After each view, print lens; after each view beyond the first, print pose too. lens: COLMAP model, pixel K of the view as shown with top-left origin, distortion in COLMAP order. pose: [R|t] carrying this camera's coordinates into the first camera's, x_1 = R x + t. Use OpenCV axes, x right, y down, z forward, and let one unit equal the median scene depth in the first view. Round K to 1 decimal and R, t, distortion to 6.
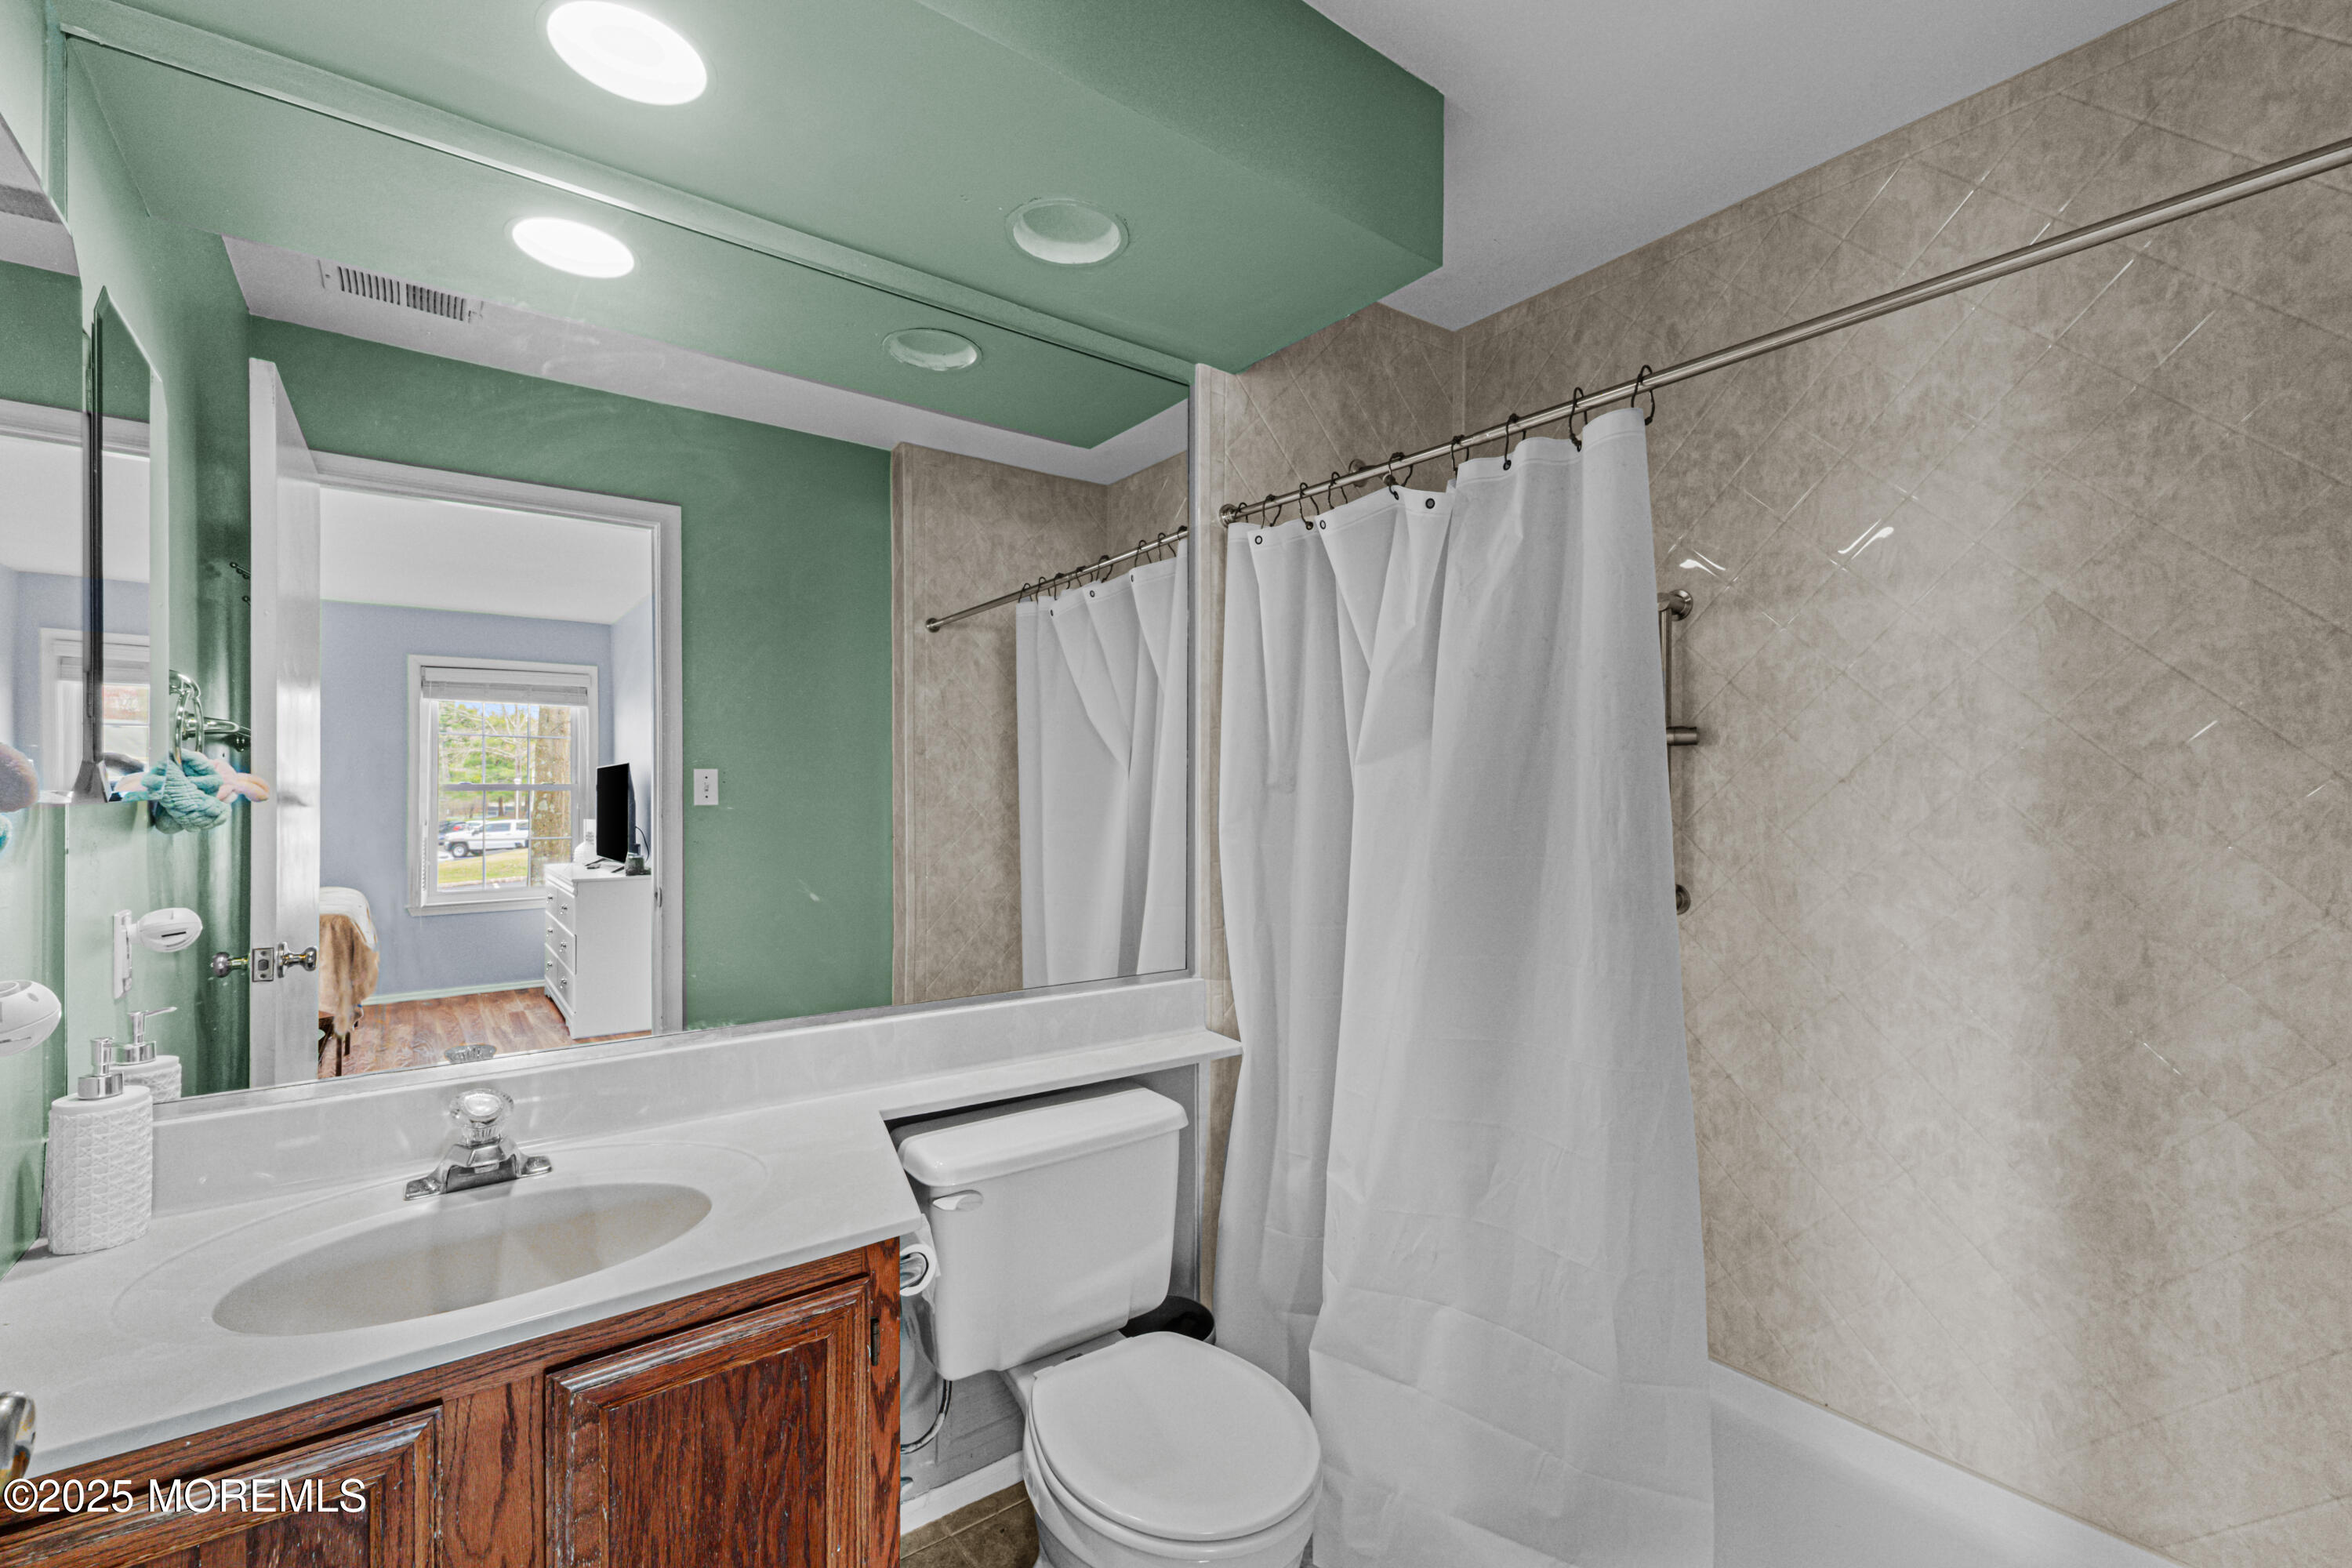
lens RADIAL K [[987.7, 0, 1174.7], [0, 987.7, 783.0], [0, 0, 1]] dist [0.006021, -0.000316]
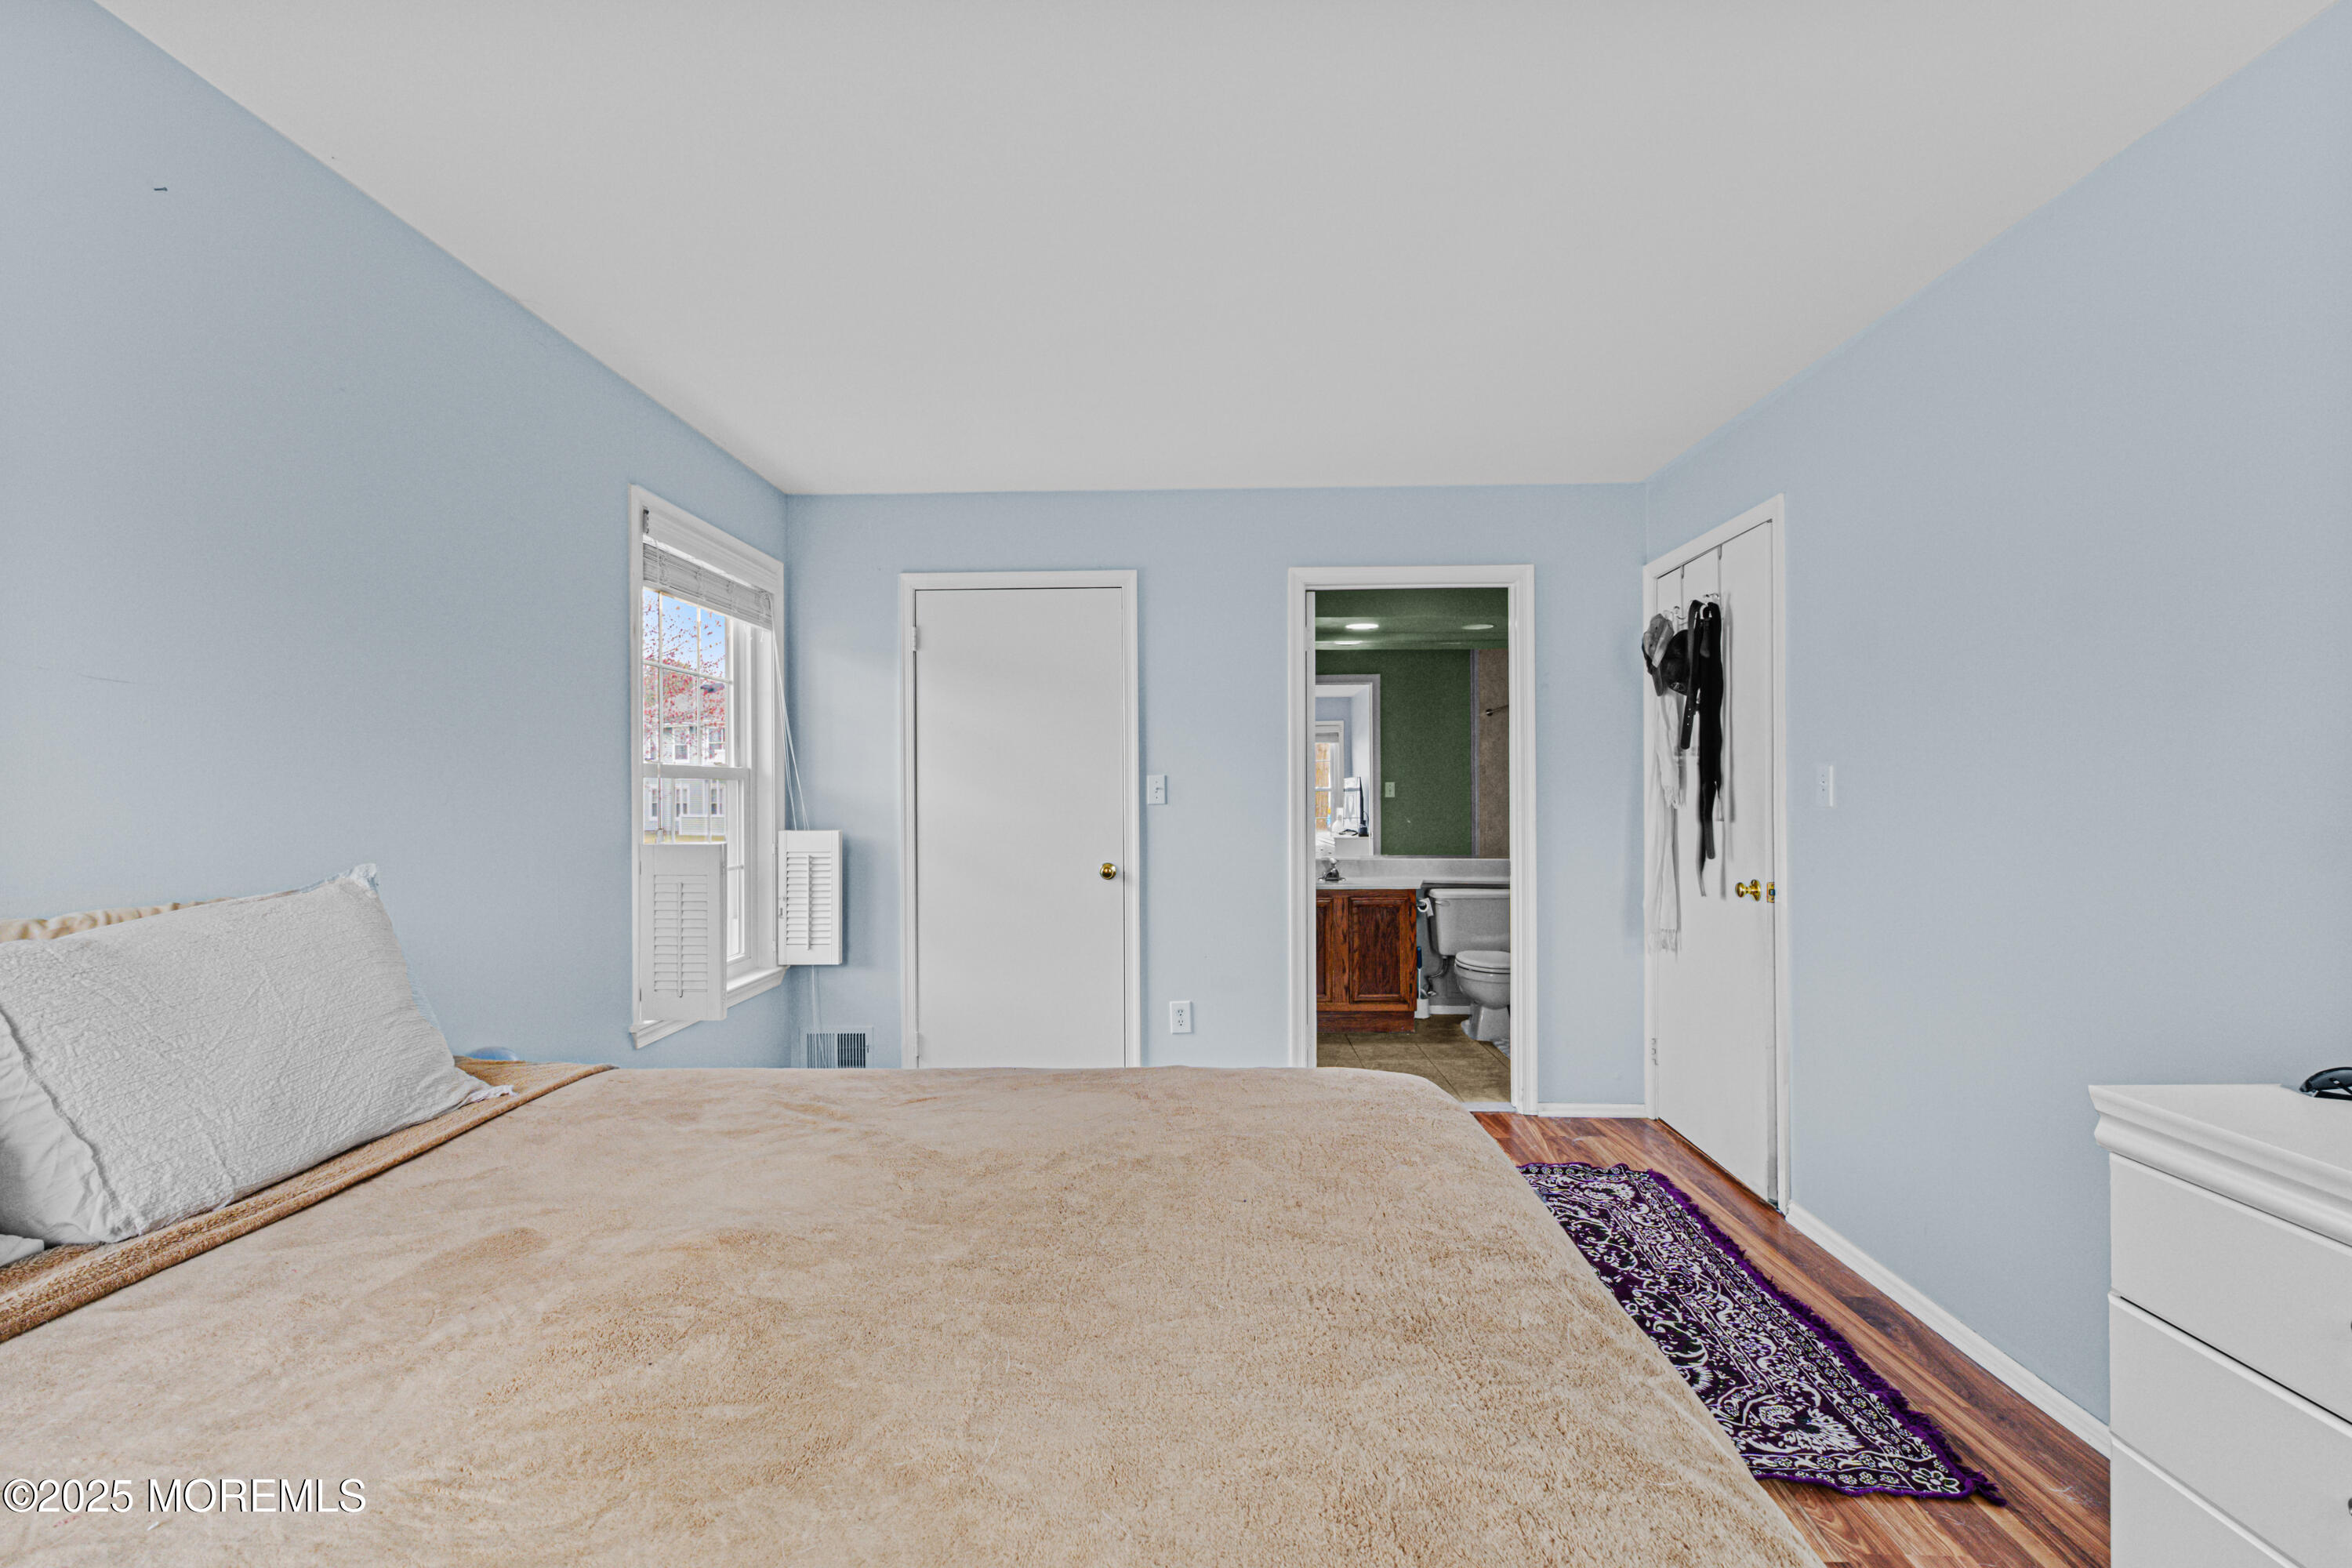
lens RADIAL K [[987.7, 0, 1174.7], [0, 987.7, 783.0], [0, 0, 1]] dist [0.006021, -0.000316]
pose [[0.771891, -0.007453, -0.635711, 0.646848], [0.002509, 0.999959, -0.008677, 0.007435], [0.635750, 0.005103, 0.771878, -1.183224]]
